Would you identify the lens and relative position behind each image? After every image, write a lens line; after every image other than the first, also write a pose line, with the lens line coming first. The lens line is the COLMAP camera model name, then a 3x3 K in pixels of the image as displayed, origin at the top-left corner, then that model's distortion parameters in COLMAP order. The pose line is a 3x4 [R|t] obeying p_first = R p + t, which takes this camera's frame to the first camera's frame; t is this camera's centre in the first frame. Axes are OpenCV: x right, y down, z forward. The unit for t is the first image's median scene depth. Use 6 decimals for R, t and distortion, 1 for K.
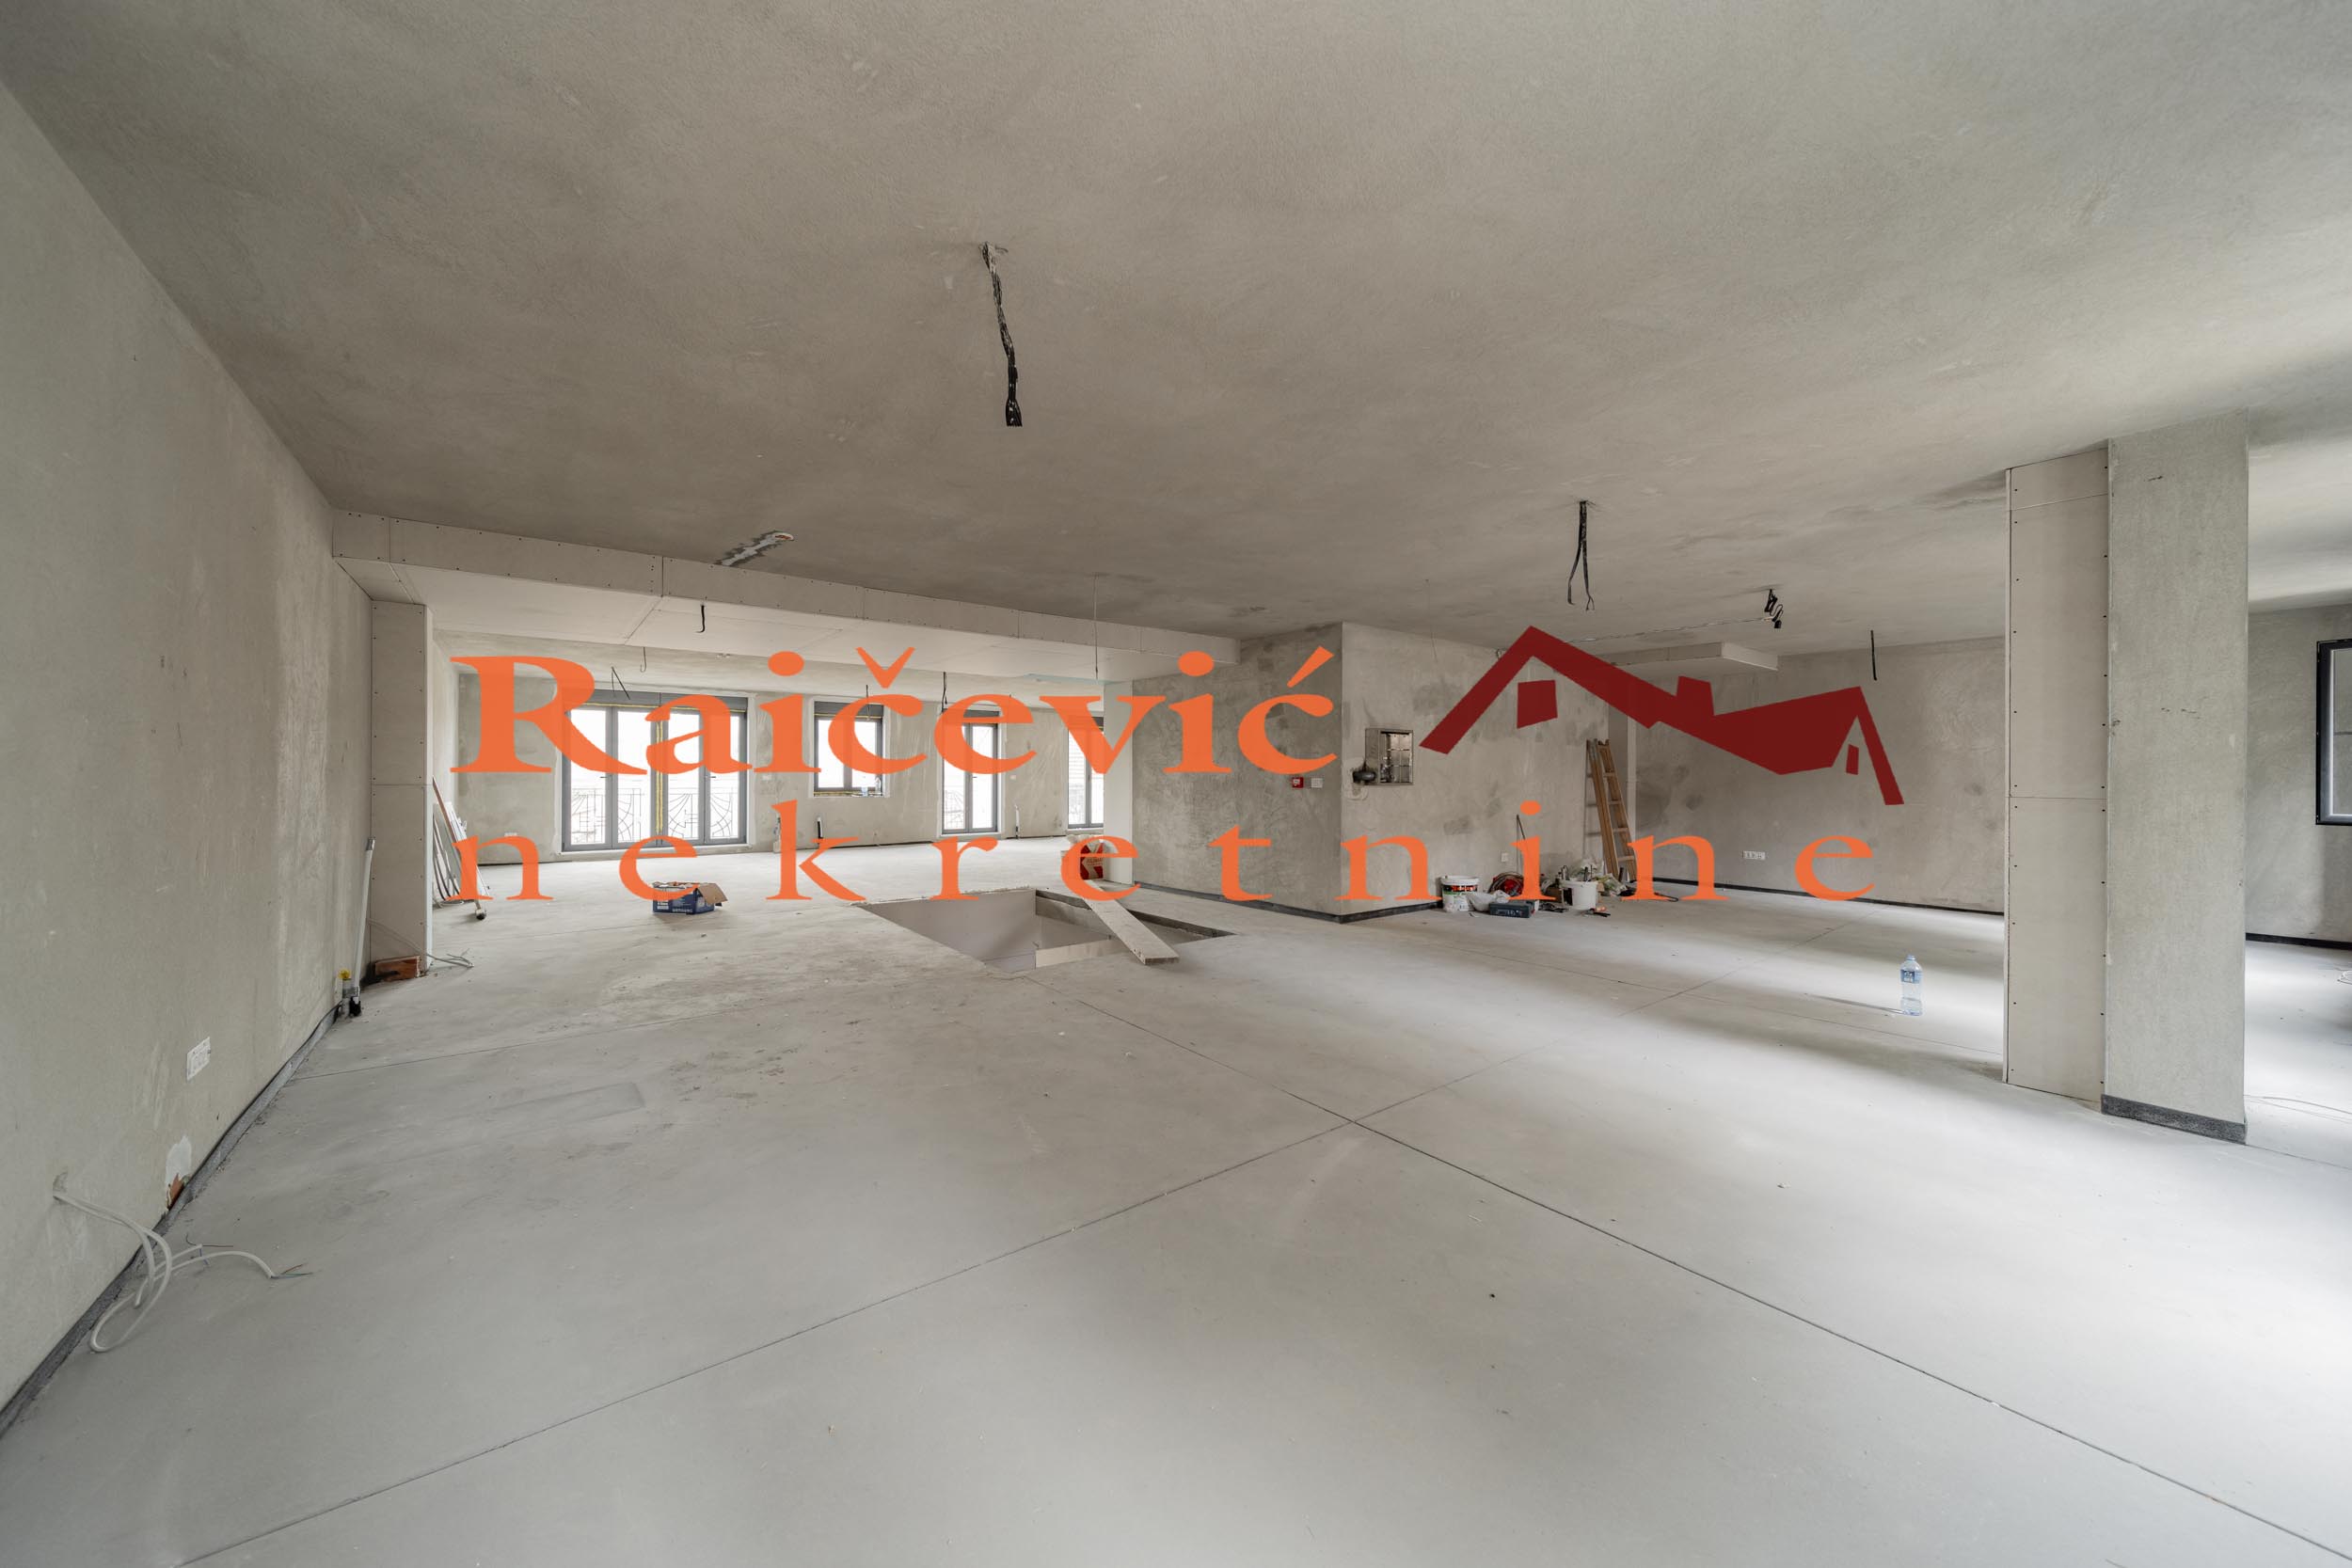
lens RADIAL K [[806.4, 0, 1171.1], [0, 806.4, 777.8], [0, 0, 1]] dist [-0.001015, -0.000147]
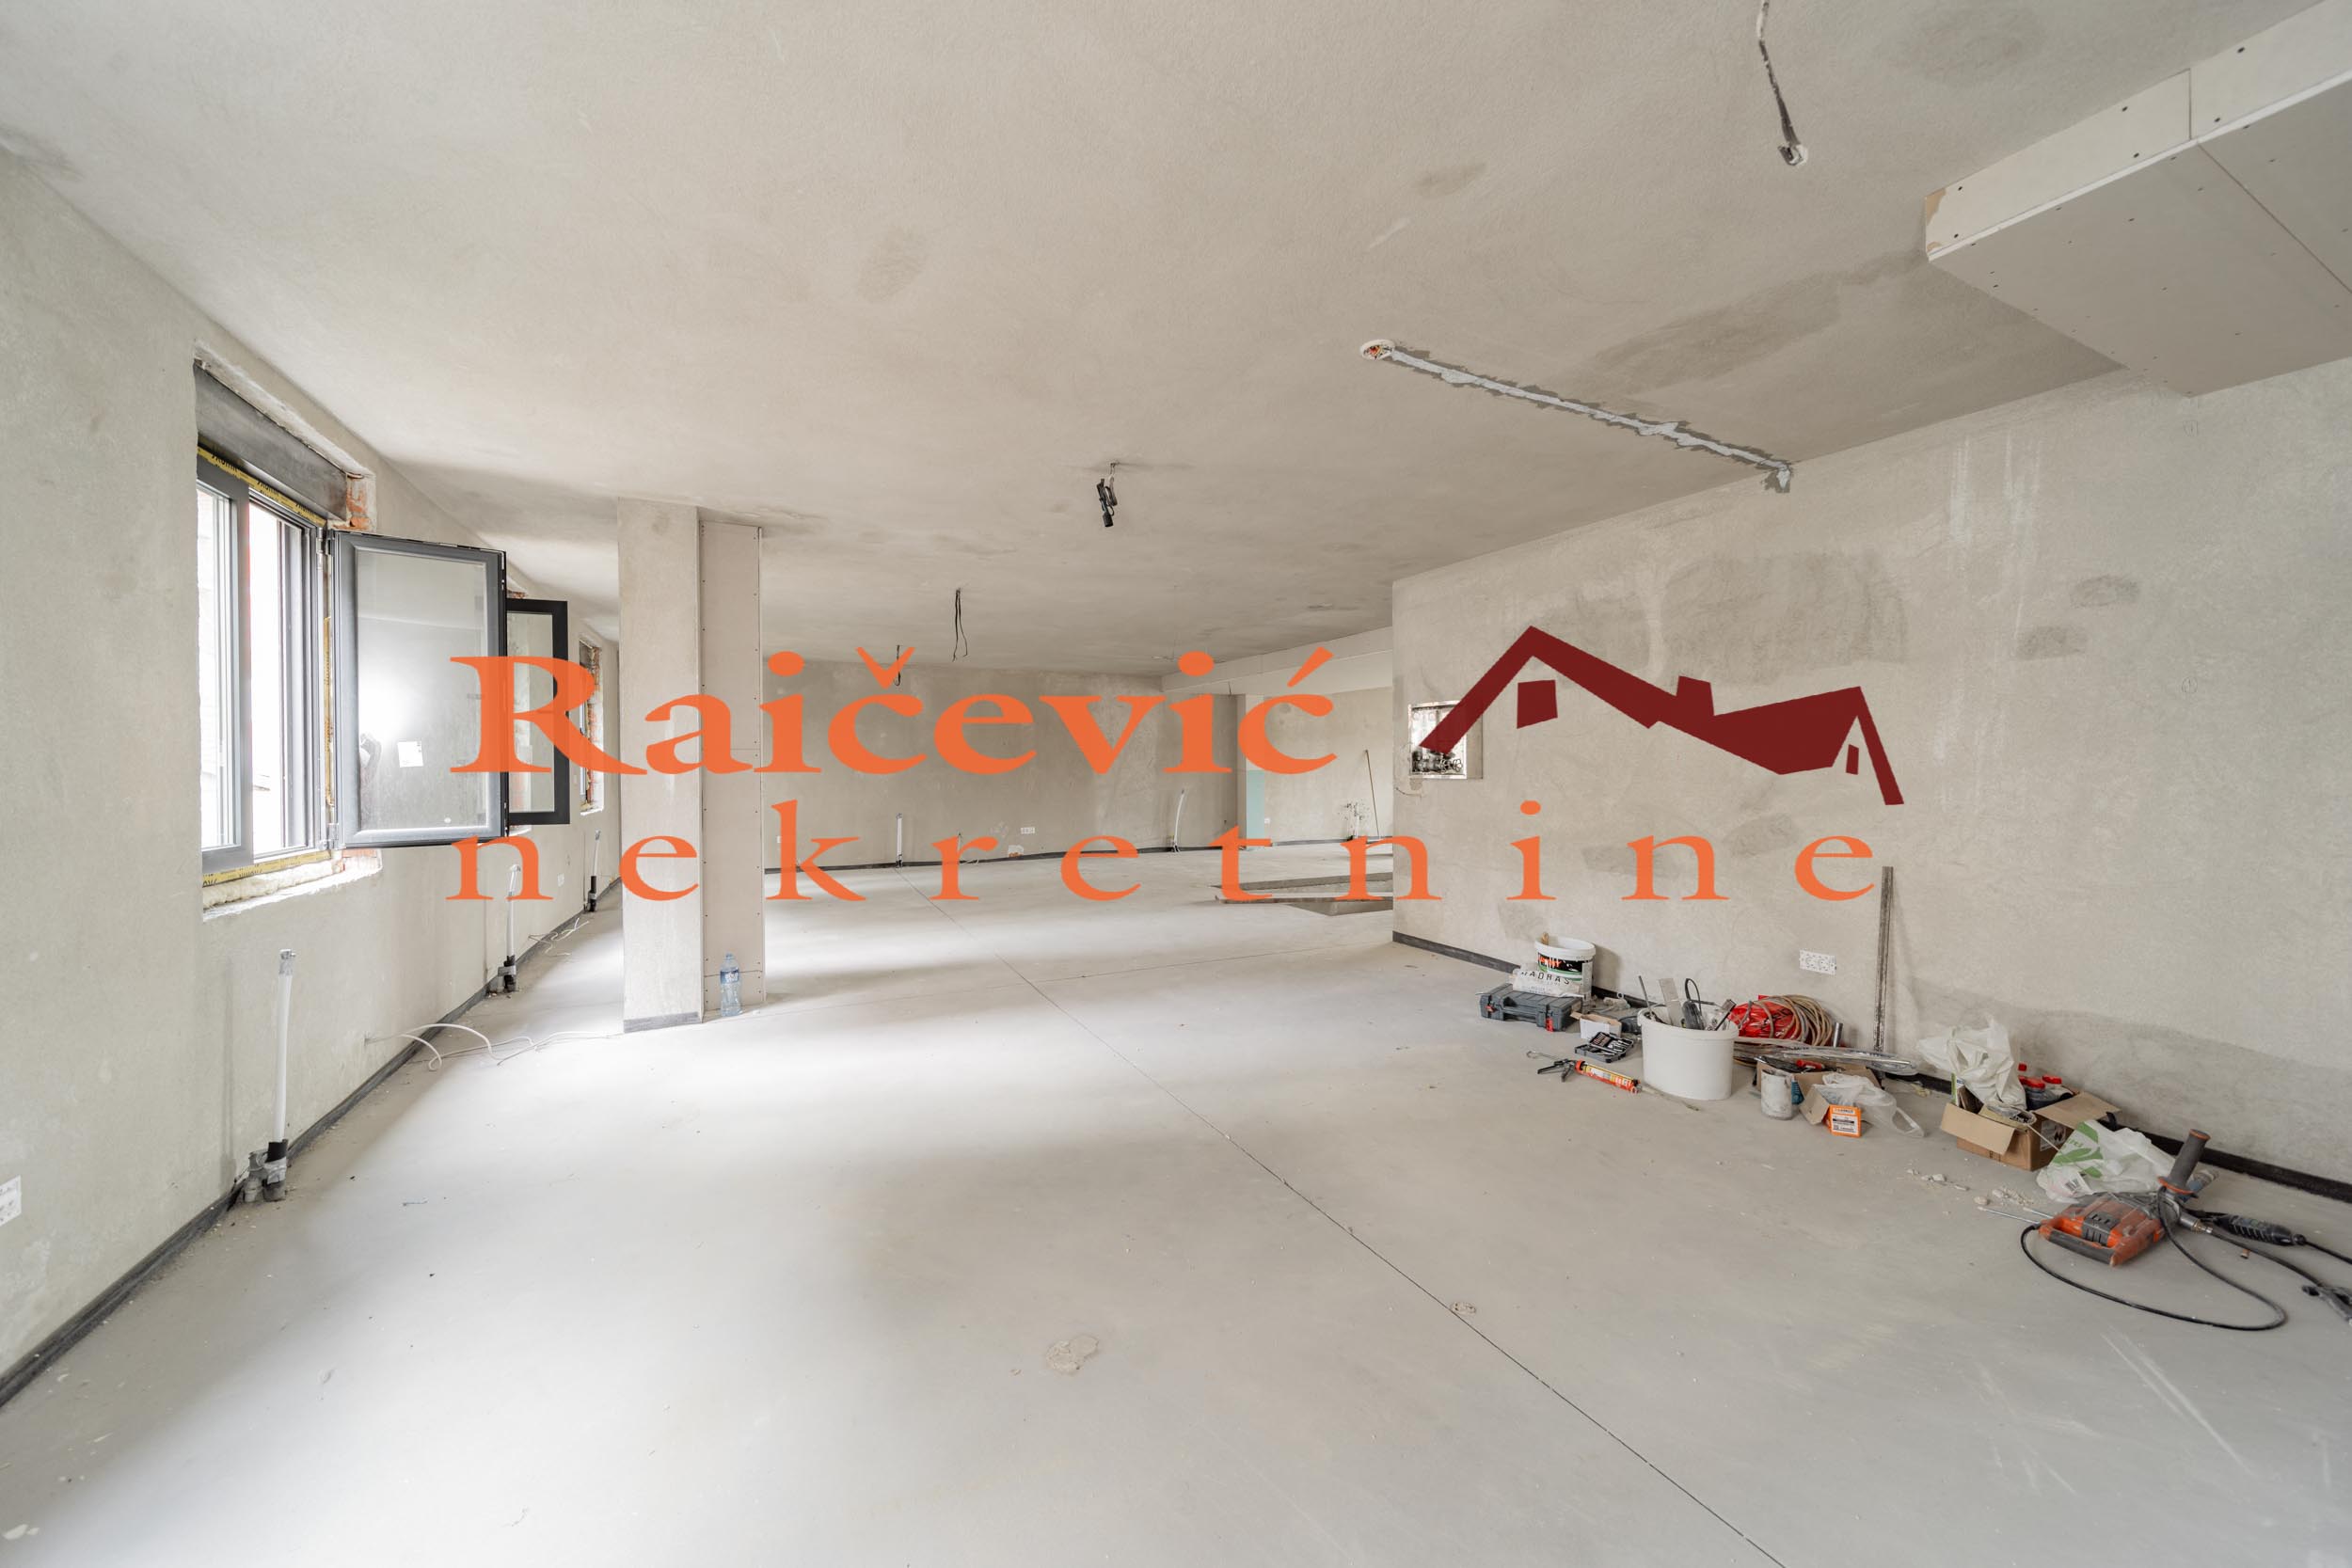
lens RADIAL K [[806.4, 0, 1171.1], [0, 806.4, 777.8], [0, 0, 1]] dist [-0.001015, -0.000147]
pose [[-0.176090, 0.013113, -0.984287, 0.982476], [0.001995, 0.999914, 0.012965, -0.001357], [0.984372, 0.000320, -0.176101, 0.838604]]
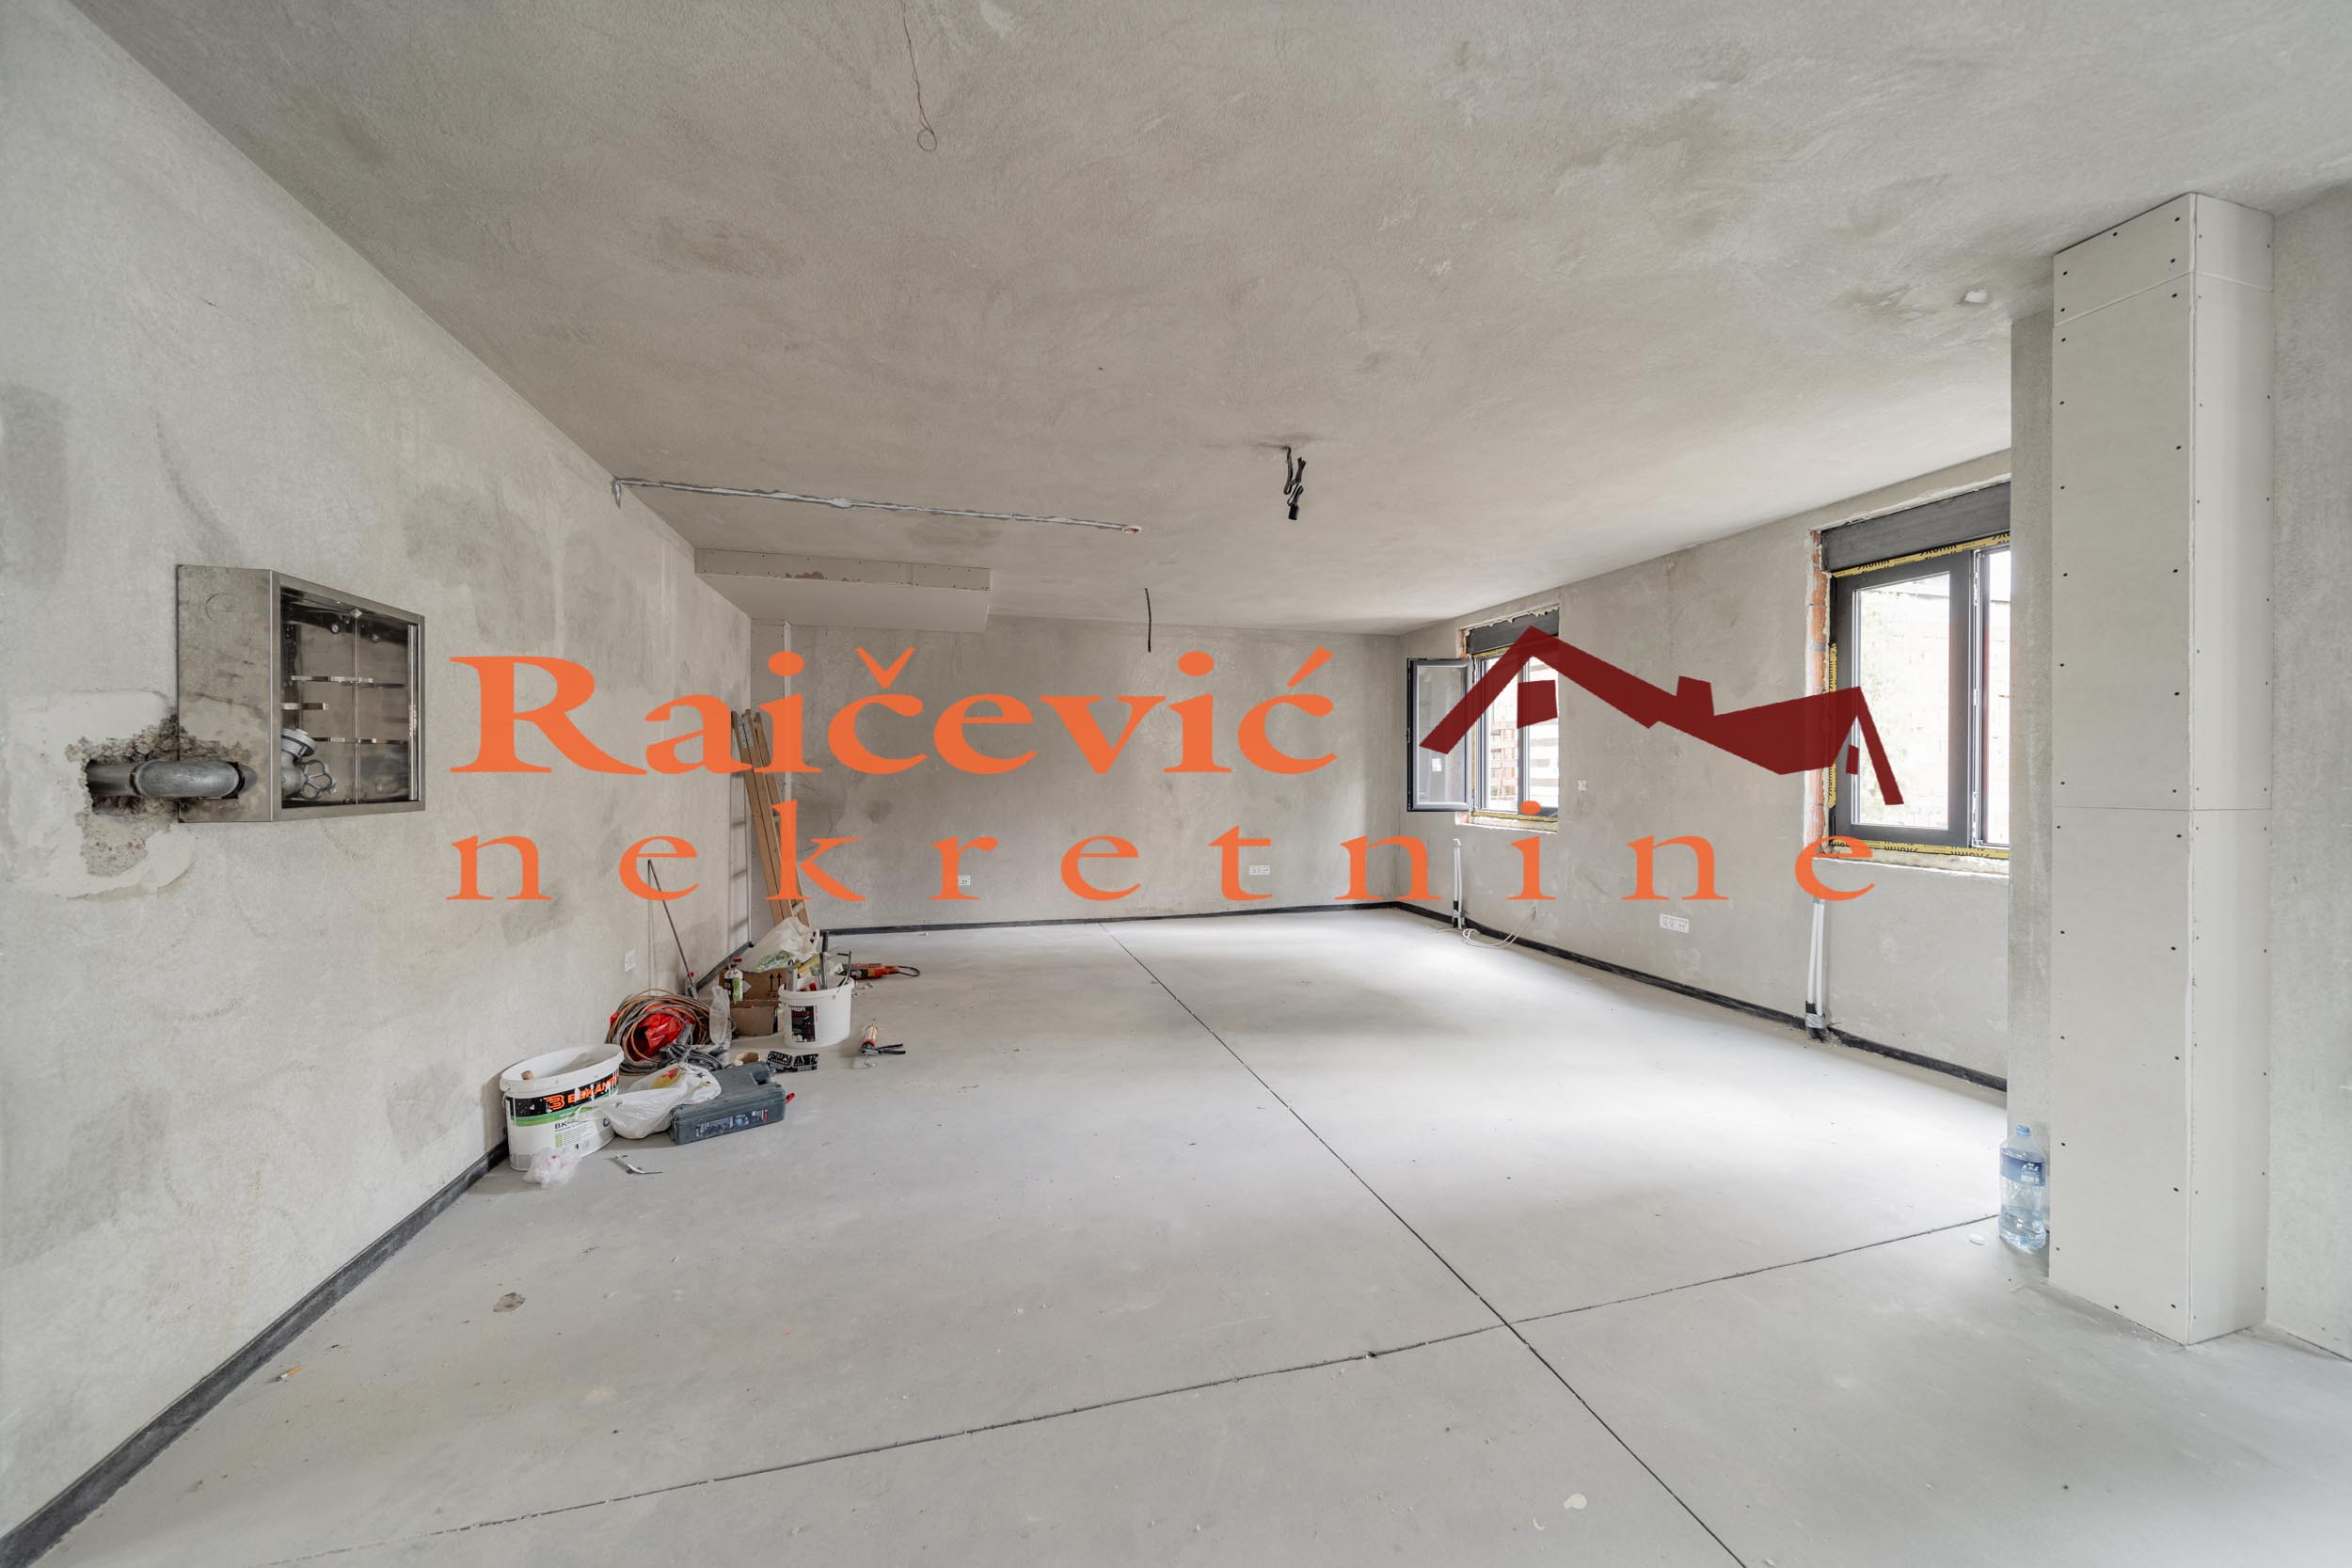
lens RADIAL K [[806.4, 0, 1171.1], [0, 806.4, 777.8], [0, 0, 1]] dist [-0.001015, -0.000147]
pose [[0.375443, -0.009436, 0.926798, 0.131352], [0.005278, 0.999954, 0.008043, -0.003099], [-0.926831, 0.001872, 0.375475, 0.627057]]
